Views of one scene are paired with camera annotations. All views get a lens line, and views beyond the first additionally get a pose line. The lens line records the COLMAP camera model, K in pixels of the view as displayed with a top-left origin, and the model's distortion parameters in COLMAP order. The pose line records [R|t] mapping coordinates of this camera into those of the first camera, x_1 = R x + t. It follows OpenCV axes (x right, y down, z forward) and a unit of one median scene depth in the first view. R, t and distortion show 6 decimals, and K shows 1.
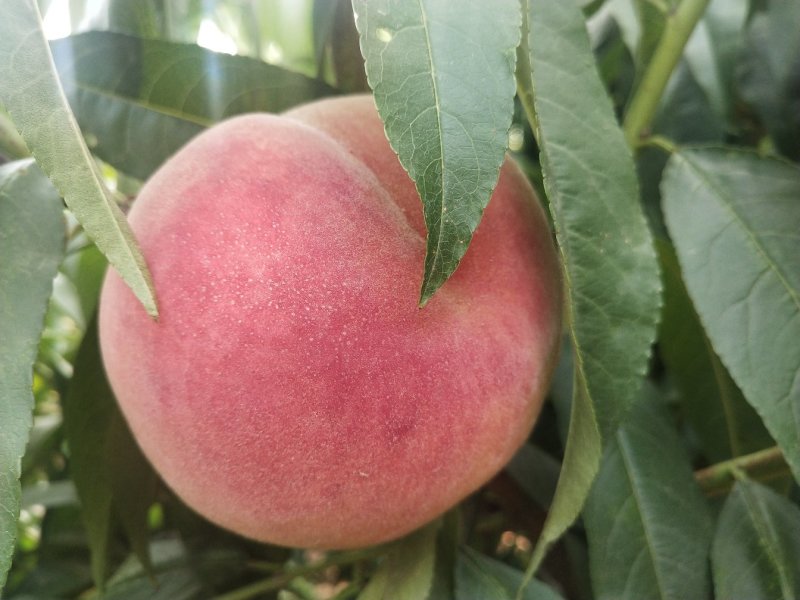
lens RADIAL K [[597.2, 0, 408.6], [0, 597.2, 300.2], [0, 0, 1]] dist [-0.033698, 0.008732]
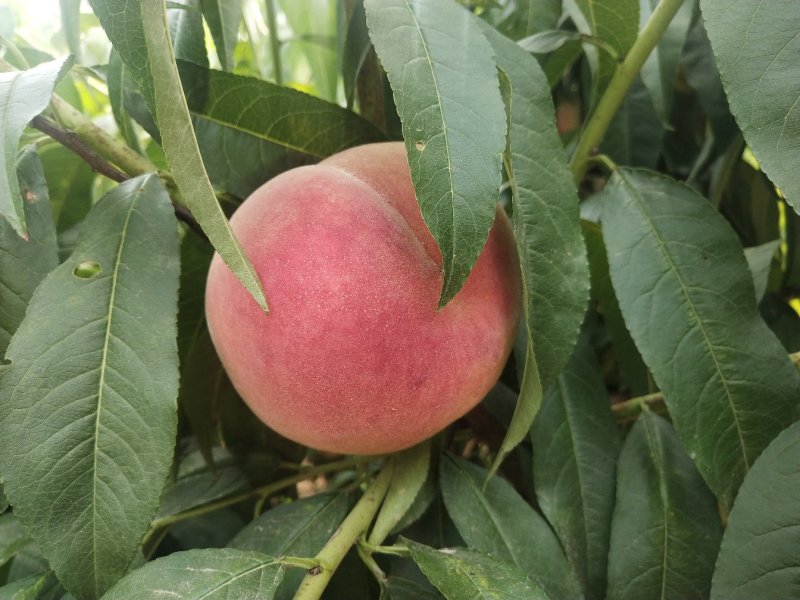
lens RADIAL K [[559.5, 0, 400.0], [0, 559.5, 300.0], [0, 0, 1]] dist [0.001022, -0.003451]
pose [[0.999088, 0.022559, 0.036242, -0.097728], [-0.026917, 0.991834, 0.124663, -0.154206], [-0.033133, -0.125525, 0.991537, -0.376510]]
